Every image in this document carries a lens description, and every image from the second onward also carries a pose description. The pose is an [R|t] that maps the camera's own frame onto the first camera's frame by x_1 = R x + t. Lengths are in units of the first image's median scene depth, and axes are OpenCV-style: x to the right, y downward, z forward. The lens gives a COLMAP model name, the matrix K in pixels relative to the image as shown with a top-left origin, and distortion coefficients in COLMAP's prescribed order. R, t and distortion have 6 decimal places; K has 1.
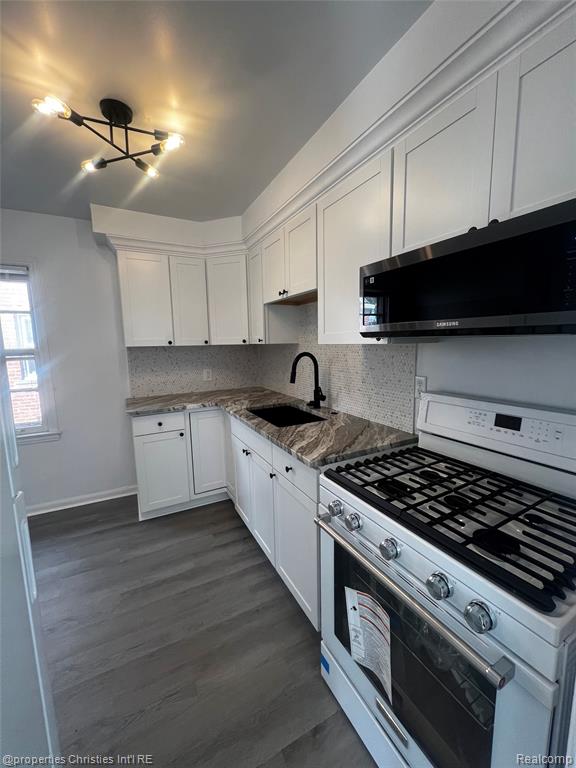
lens RADIAL K [[307.2, 0, 288.0], [0, 307.2, 384.0], [0, 0, 1]] dist [0.000134, 0.000084]
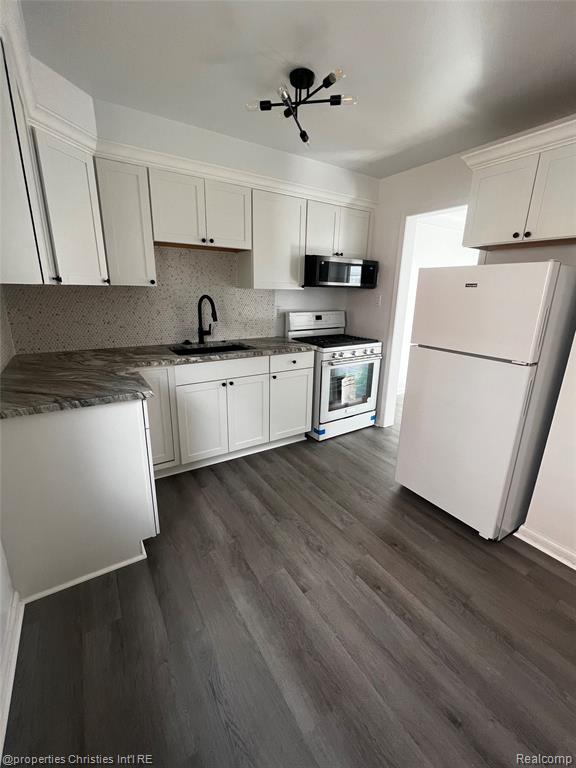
lens RADIAL K [[334.1, 0, 291.4], [0, 334.1, 383.0], [0, 0, 1]] dist [0.000302, 0.000166]
pose [[-0.094692, -0.260621, 0.960786, -1.265332], [0.110048, 0.956467, 0.270296, -0.086828], [-0.989405, 0.131327, -0.061889, 0.778860]]
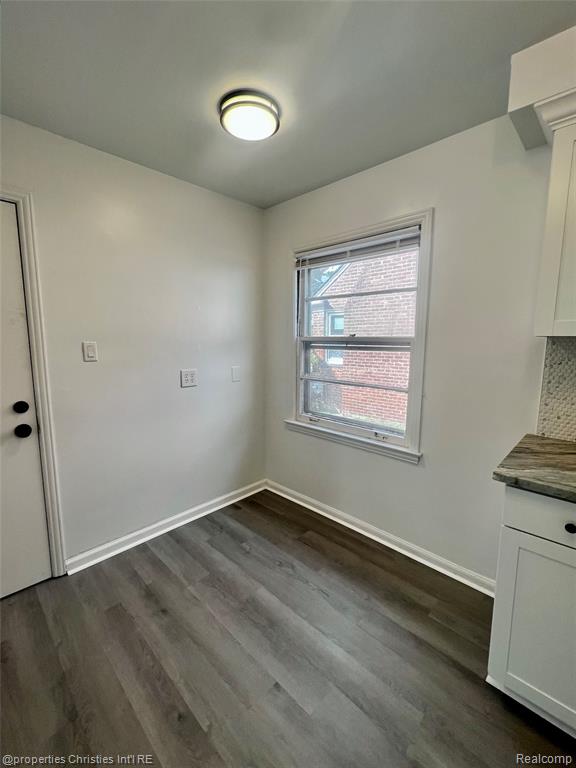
lens RADIAL K [[334.1, 0, 291.4], [0, 334.1, 383.0], [0, 0, 1]] dist [0.000302, 0.000166]
pose [[0.314219, 0.147771, -0.937779, -0.160138], [-0.128079, 0.985379, 0.112357, -0.067825], [0.940671, 0.084805, 0.328551, 0.538483]]
